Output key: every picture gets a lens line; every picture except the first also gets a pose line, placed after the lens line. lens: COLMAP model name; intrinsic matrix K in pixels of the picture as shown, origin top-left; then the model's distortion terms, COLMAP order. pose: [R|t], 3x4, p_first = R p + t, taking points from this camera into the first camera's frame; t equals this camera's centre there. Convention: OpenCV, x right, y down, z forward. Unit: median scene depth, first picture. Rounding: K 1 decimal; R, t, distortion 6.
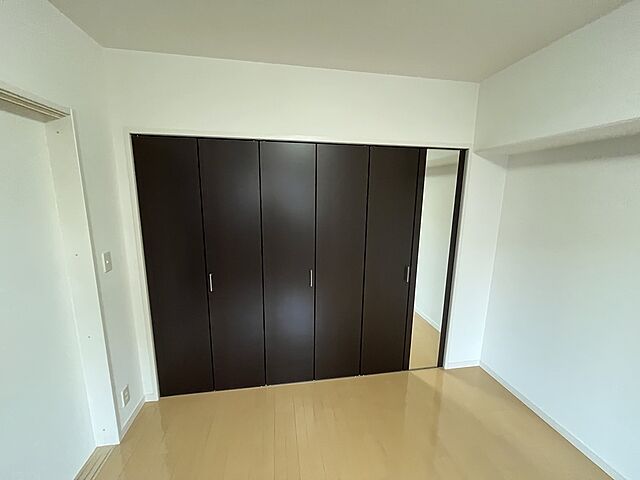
lens RADIAL K [[258.9, 0, 318.2], [0, 258.9, 244.2], [0, 0, 1]] dist [-0.007849, -0.000156]
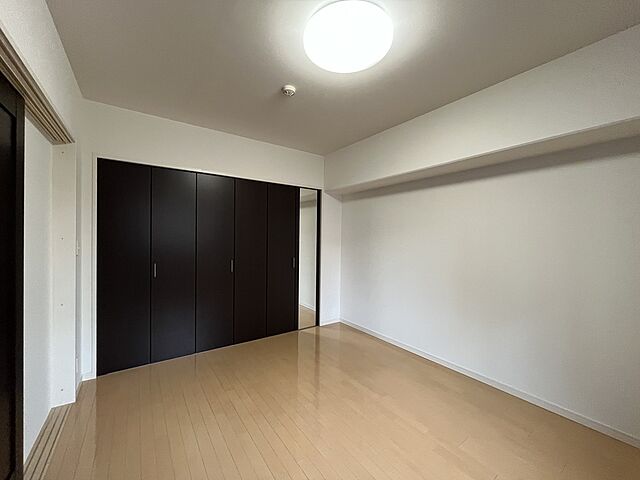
lens RADIAL K [[258.9, 0, 316.4], [0, 258.9, 244.4], [0, 0, 1]] dist [-0.007849, -0.000156]
pose [[0.903348, -0.006265, 0.428862, -0.214225], [0.076610, 0.986171, -0.146962, 0.255108], [-0.422010, 0.165613, 0.891336, -0.505420]]
